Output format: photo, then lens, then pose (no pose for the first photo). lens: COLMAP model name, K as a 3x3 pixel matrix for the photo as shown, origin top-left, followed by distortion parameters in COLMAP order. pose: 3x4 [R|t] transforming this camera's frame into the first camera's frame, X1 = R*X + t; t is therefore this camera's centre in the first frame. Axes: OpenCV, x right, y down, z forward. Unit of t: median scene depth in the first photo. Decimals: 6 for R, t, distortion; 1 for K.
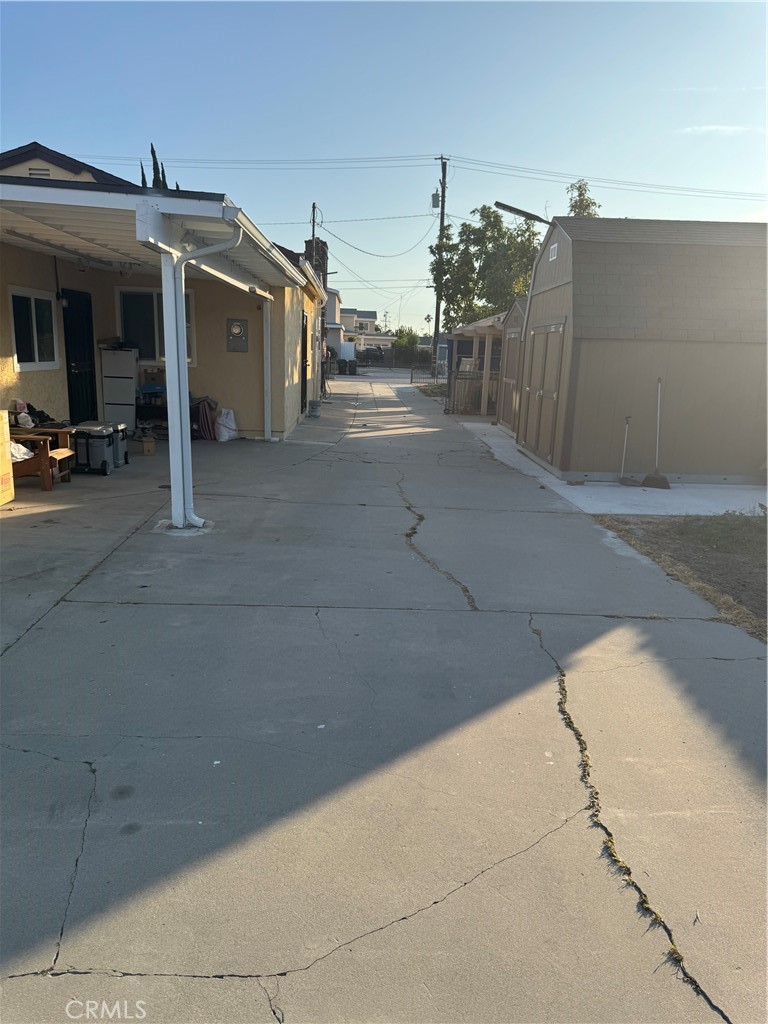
lens RADIAL K [[720.0, 0, 382.7], [0, 720.0, 508.7], [0, 0, 1]] dist [0.043200, -0.036987]
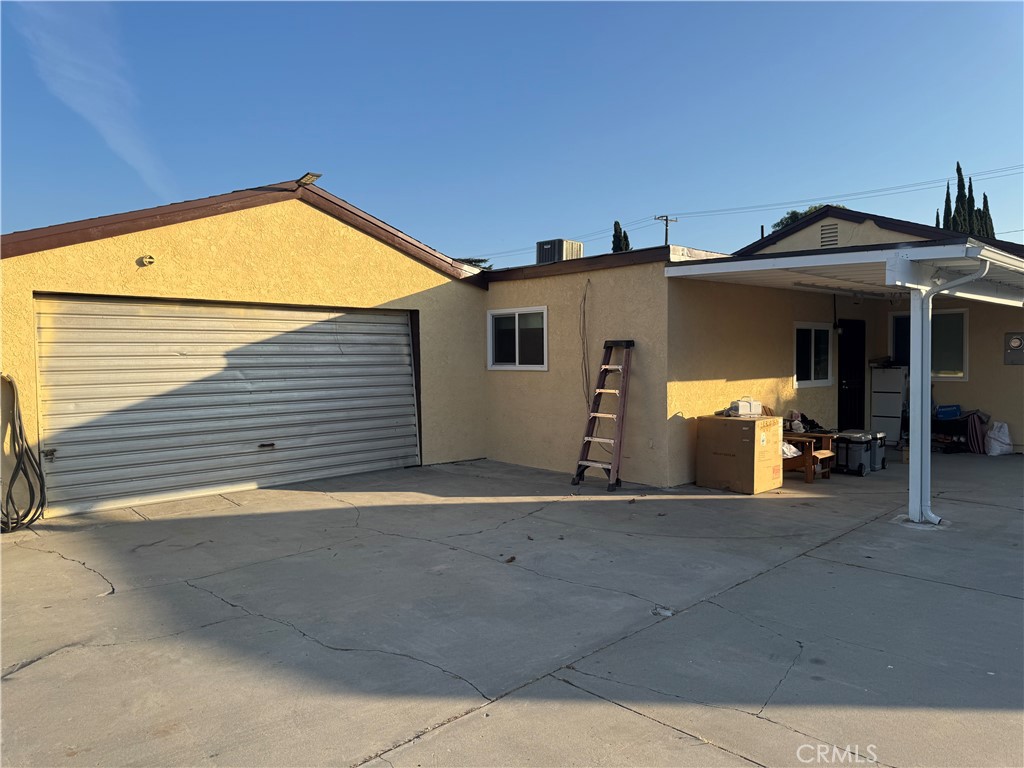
lens RADIAL K [[720.0, 0, 510.1], [0, 720.0, 382.0], [0, 0, 1]] dist [0.043200, -0.036987]
pose [[0.657844, -0.016688, -0.752969, 0.127685], [-0.130139, 0.982198, -0.135467, 0.038148], [0.741825, 0.187107, 0.643961, -0.191332]]
